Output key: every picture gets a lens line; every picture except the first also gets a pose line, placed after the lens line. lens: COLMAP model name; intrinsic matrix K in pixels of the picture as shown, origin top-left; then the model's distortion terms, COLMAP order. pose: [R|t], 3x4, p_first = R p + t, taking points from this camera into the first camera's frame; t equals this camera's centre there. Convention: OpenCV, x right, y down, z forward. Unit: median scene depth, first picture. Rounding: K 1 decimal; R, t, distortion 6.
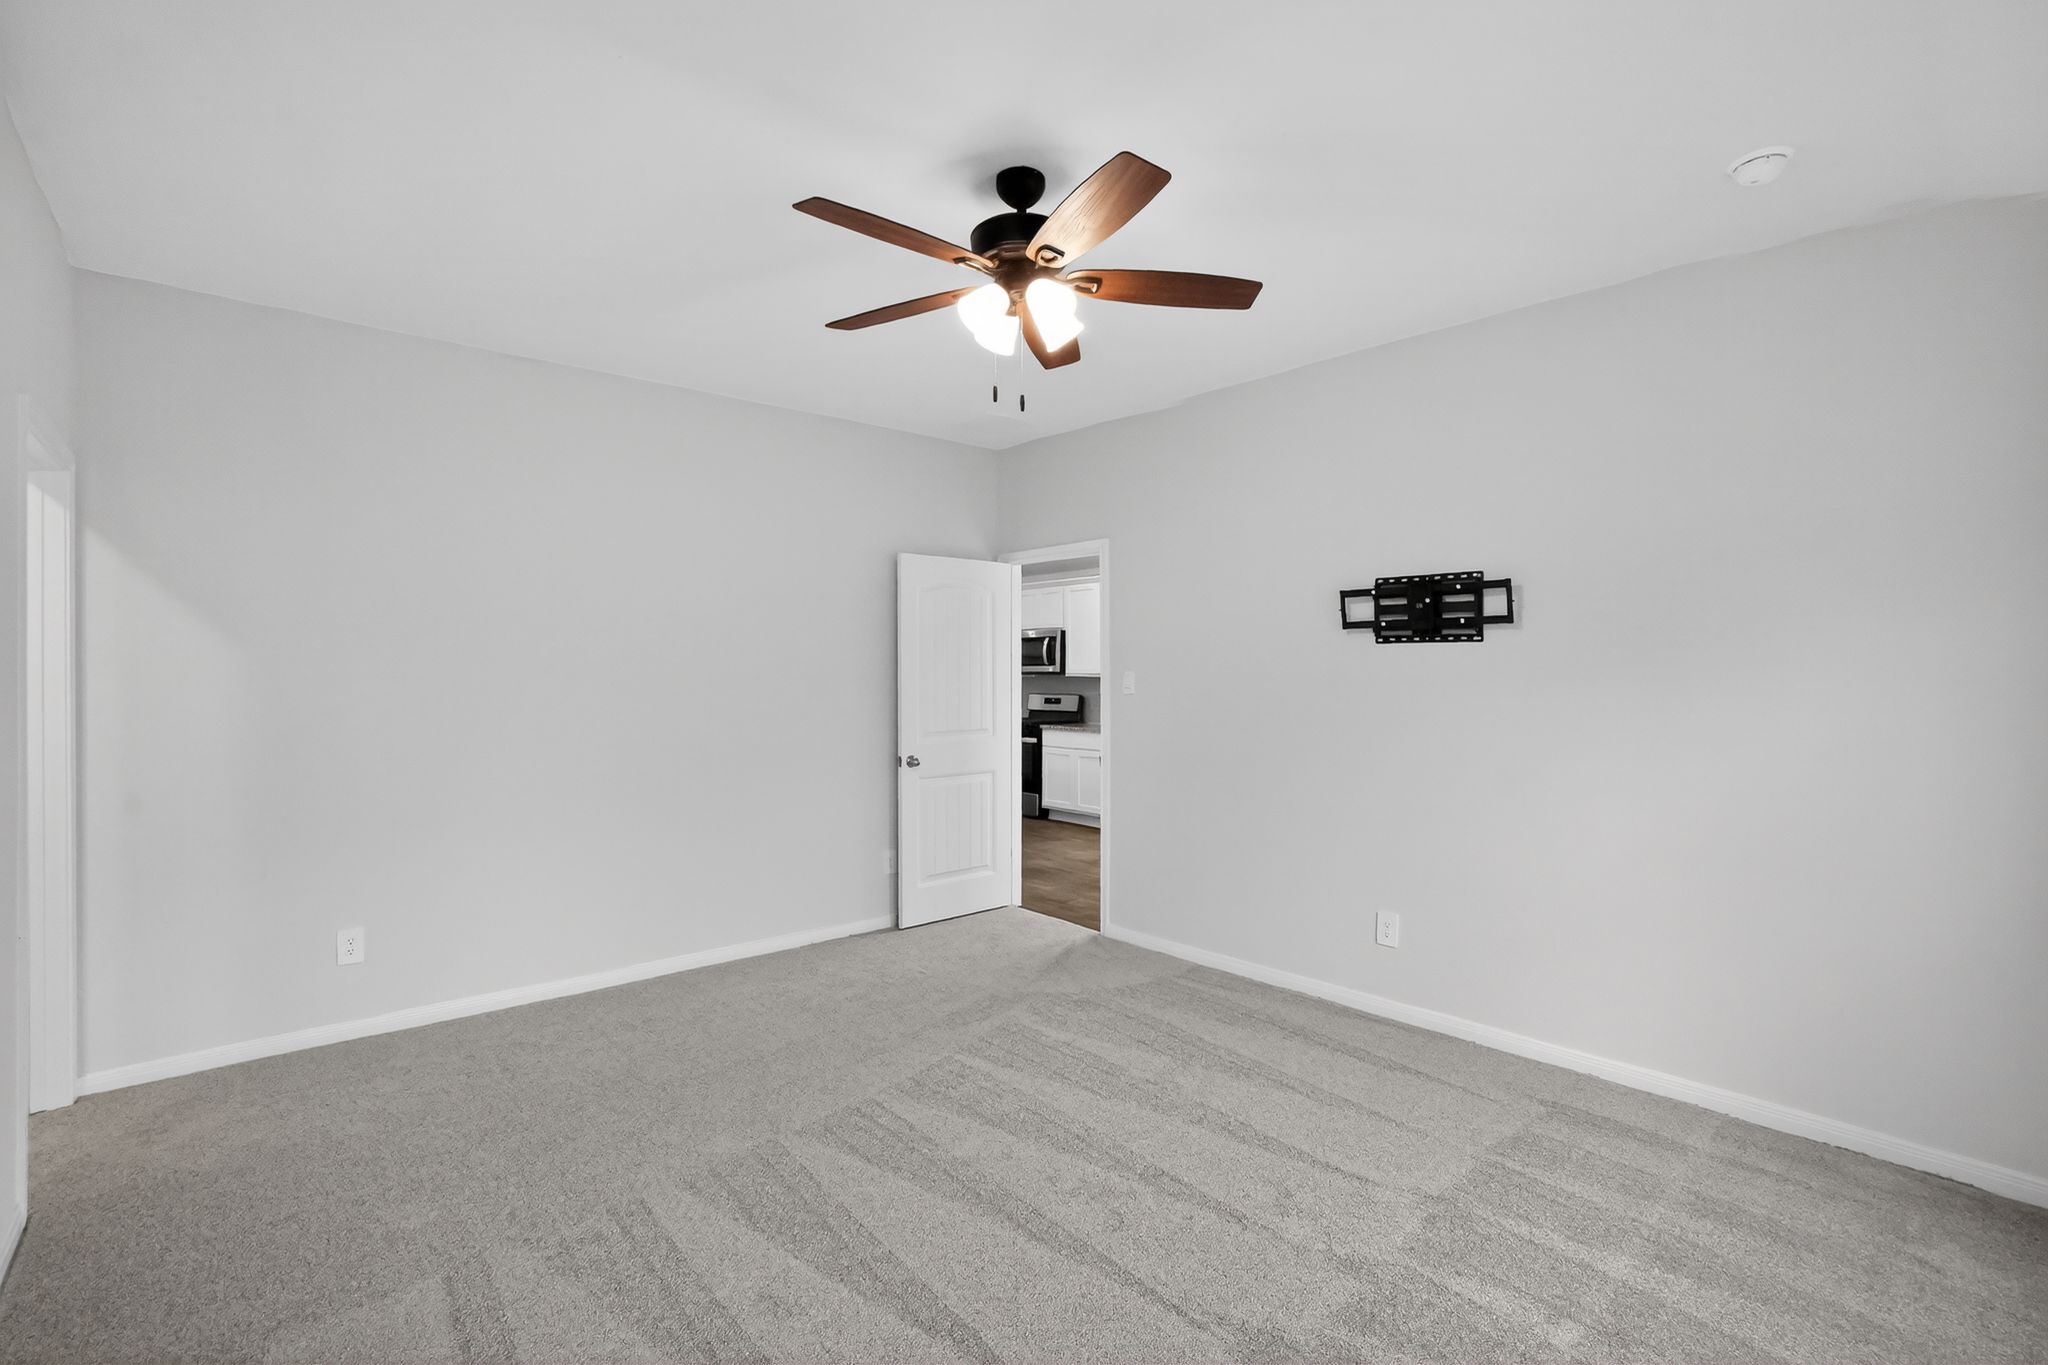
lens RADIAL K [[910.4, 0, 1020.3], [0, 910.4, 673.3], [0, 0, 1]] dist [-0.065961, 0.022546]
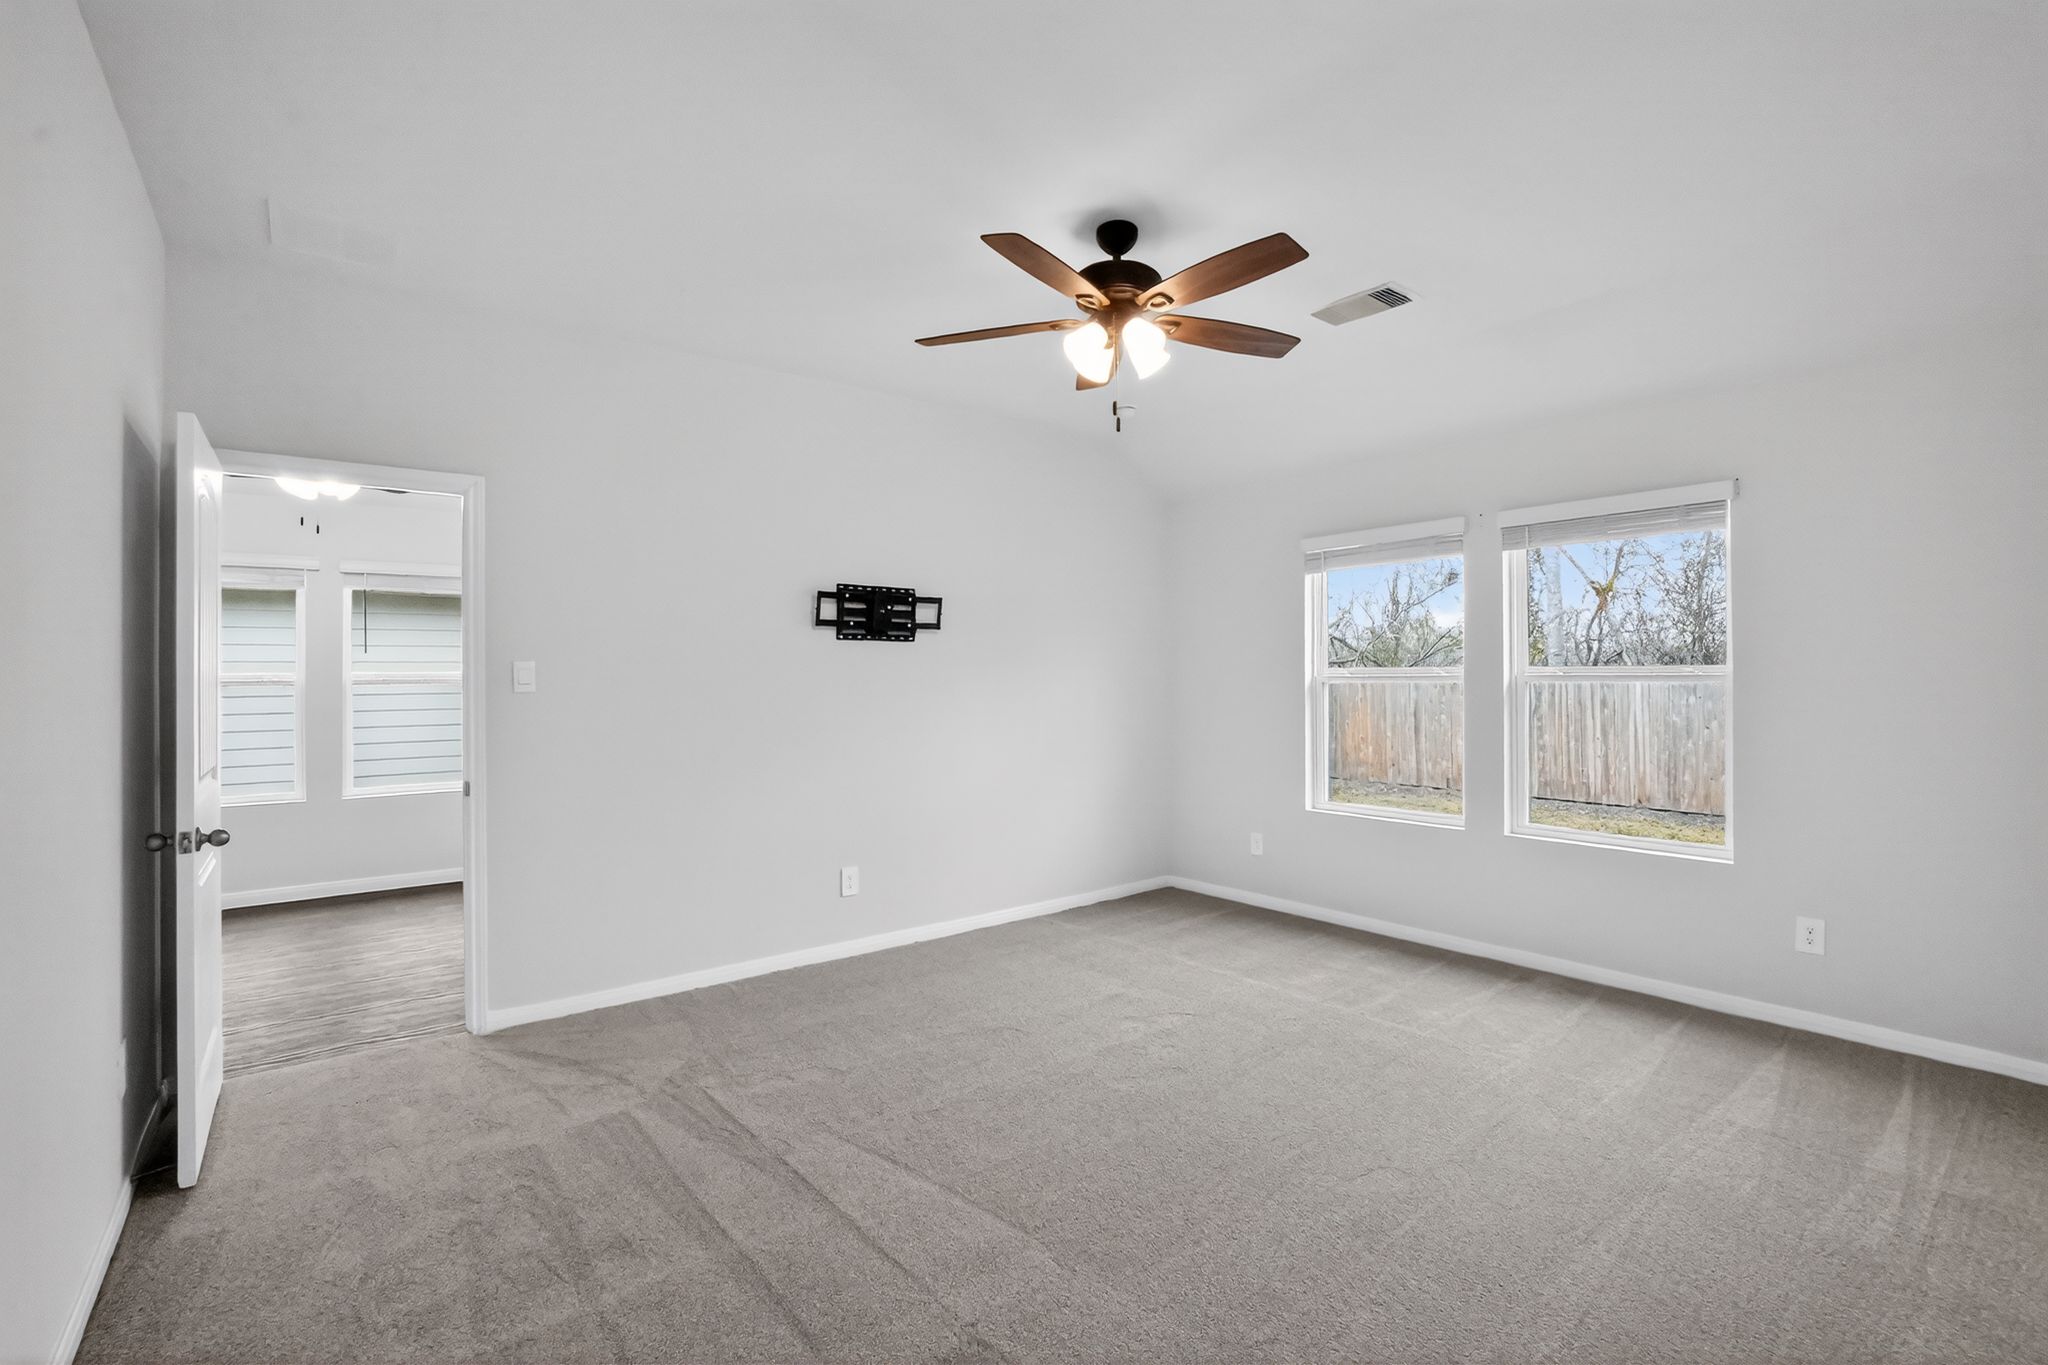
lens RADIAL K [[910.4, 0, 1020.3], [0, 910.4, 673.3], [0, 0, 1]] dist [-0.065961, 0.022546]
pose [[0.047147, -0.005236, 0.998874, -0.798568], [0.002672, 0.999983, 0.005116, 0.005116], [-0.998884, 0.002428, 0.047161, 0.741317]]
